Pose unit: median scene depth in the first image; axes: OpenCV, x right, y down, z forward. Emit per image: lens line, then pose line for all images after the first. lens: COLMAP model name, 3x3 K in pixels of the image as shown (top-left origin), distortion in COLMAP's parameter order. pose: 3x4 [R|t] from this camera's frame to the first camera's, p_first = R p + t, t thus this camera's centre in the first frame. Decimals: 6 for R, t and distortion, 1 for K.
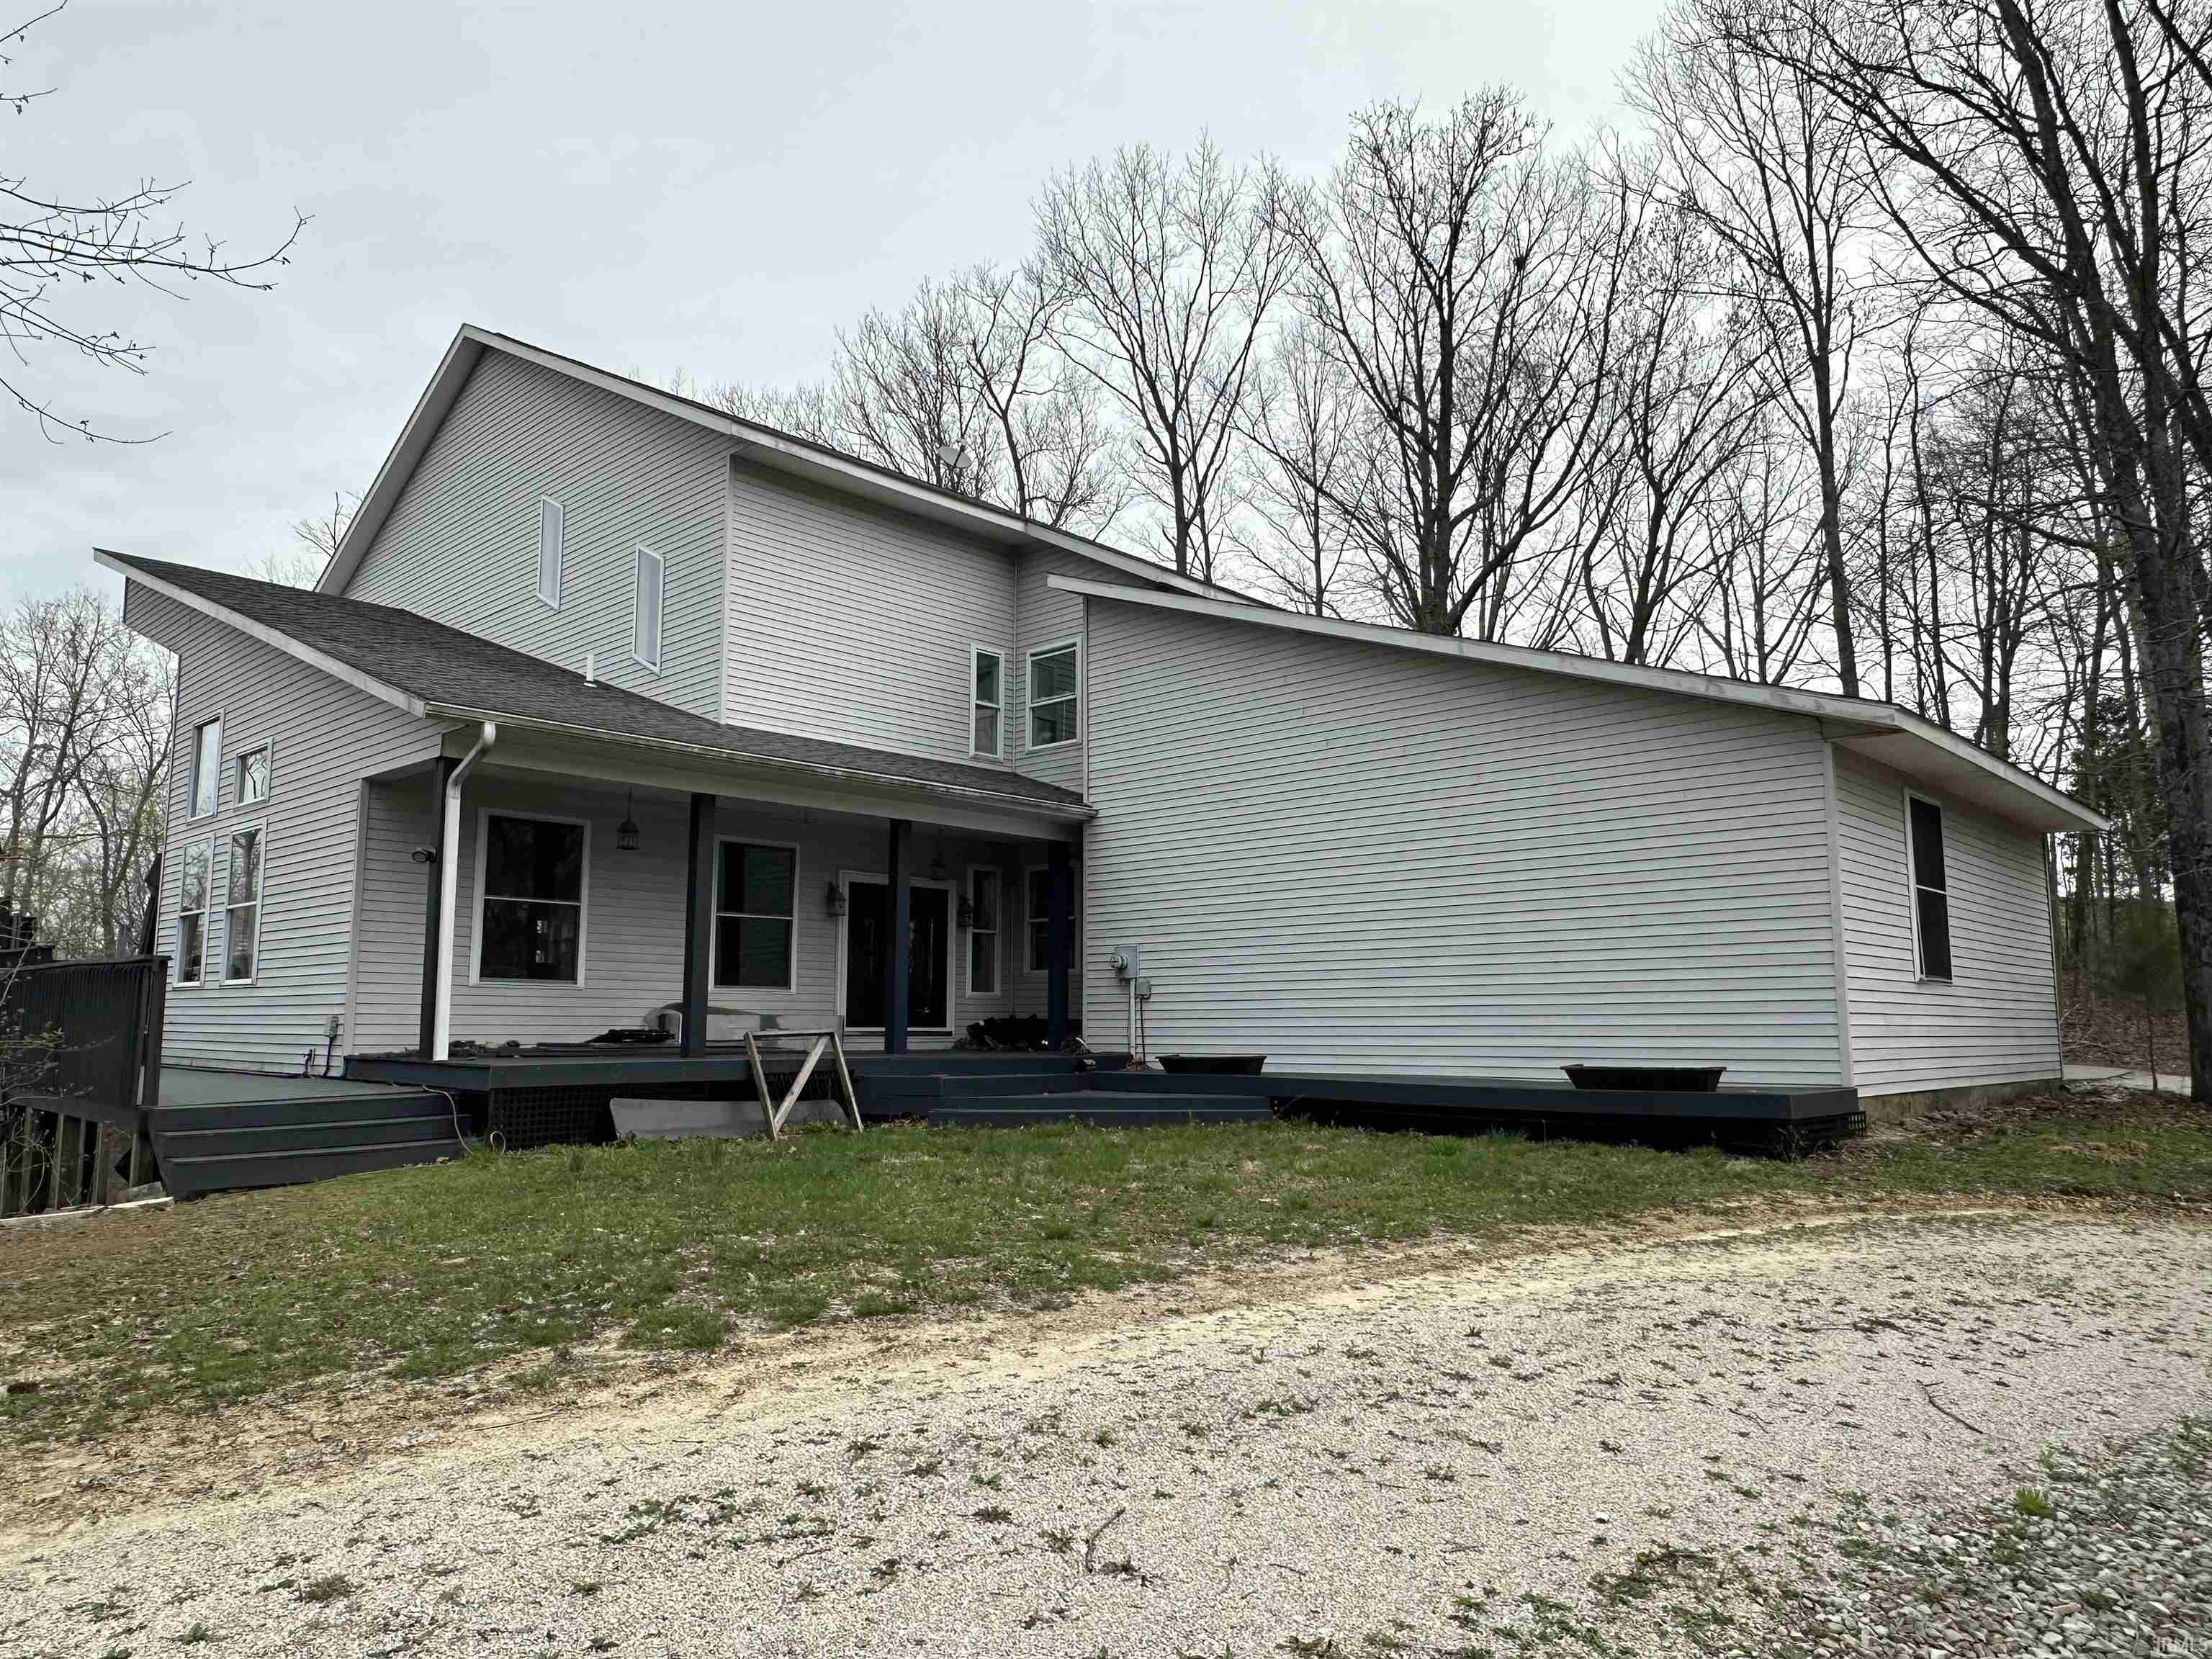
lens RADIAL K [[1471.7, 0, 1108.4], [0, 1471.7, 834.0], [0, 0, 1]] dist [-0.006788, -0.001734]
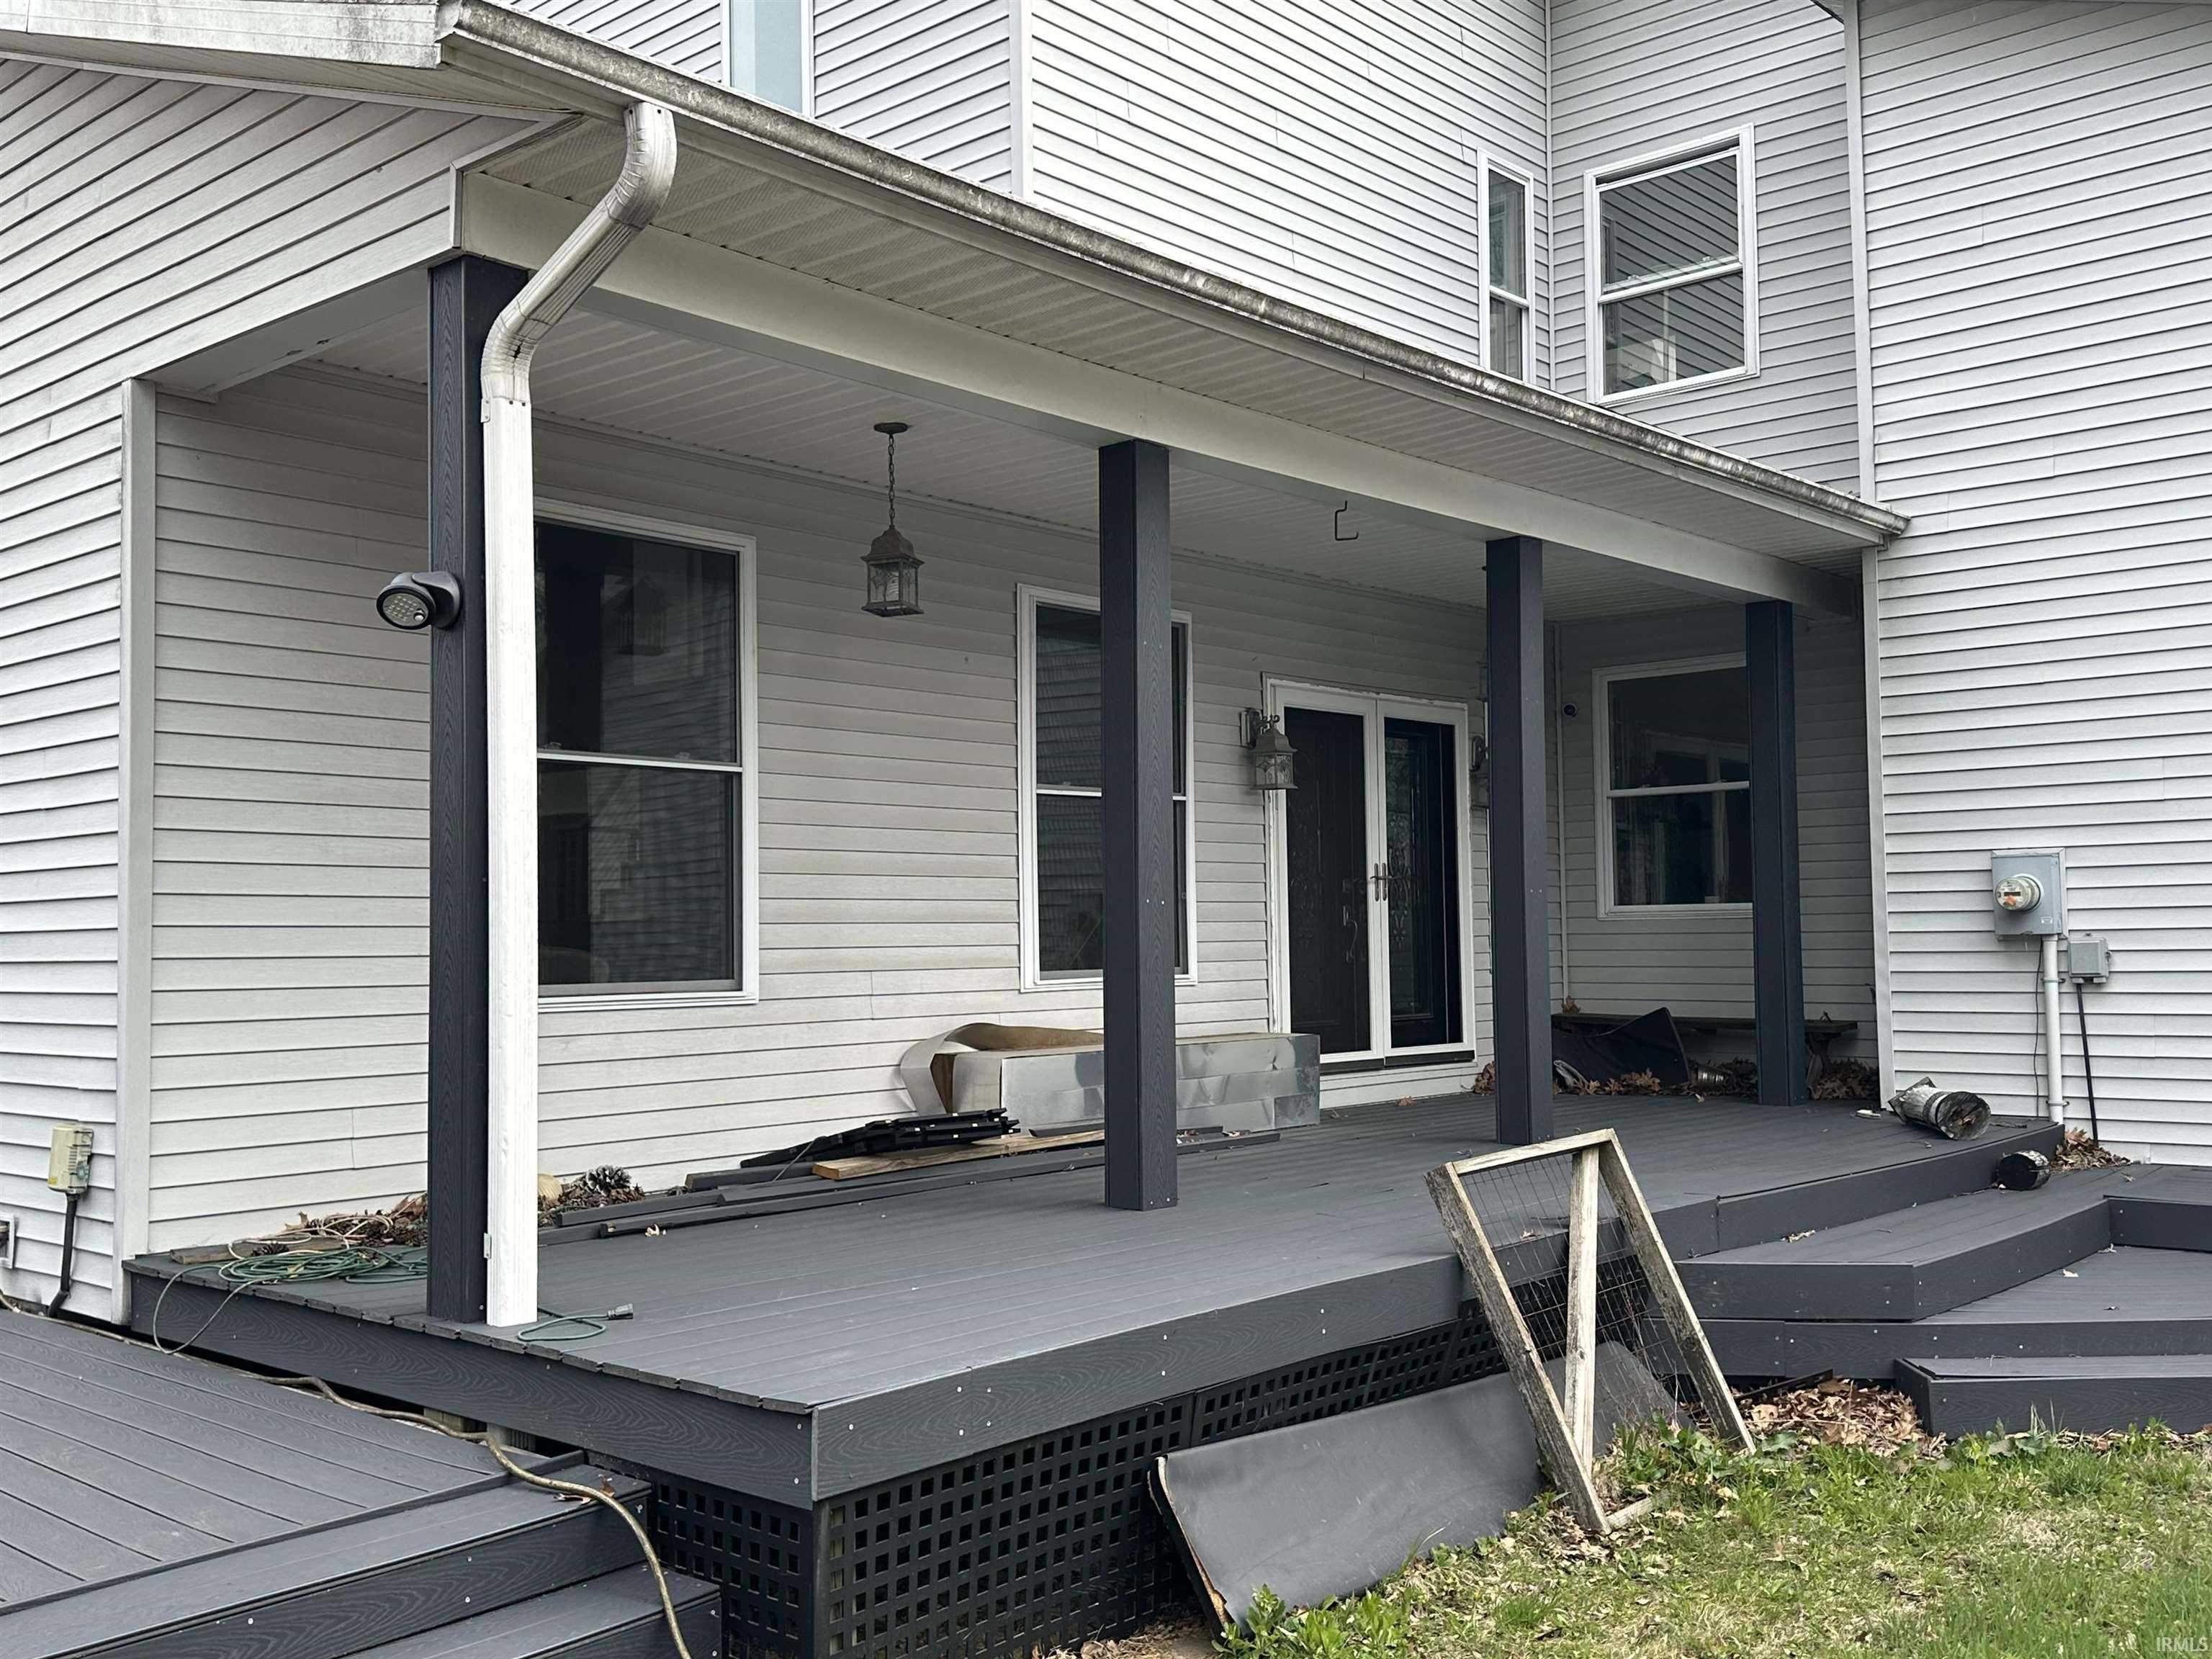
lens RADIAL K [[2091.2, 0, 1103.3], [0, 2091.2, 826.9], [0, 0, 1]] dist [0.067208, 0.000000]
pose [[0.999587, -0.016055, 0.023819, -0.284100], [0.014139, 0.996811, 0.078536, 0.022464], [-0.025004, -0.078167, 0.996627, 0.485166]]
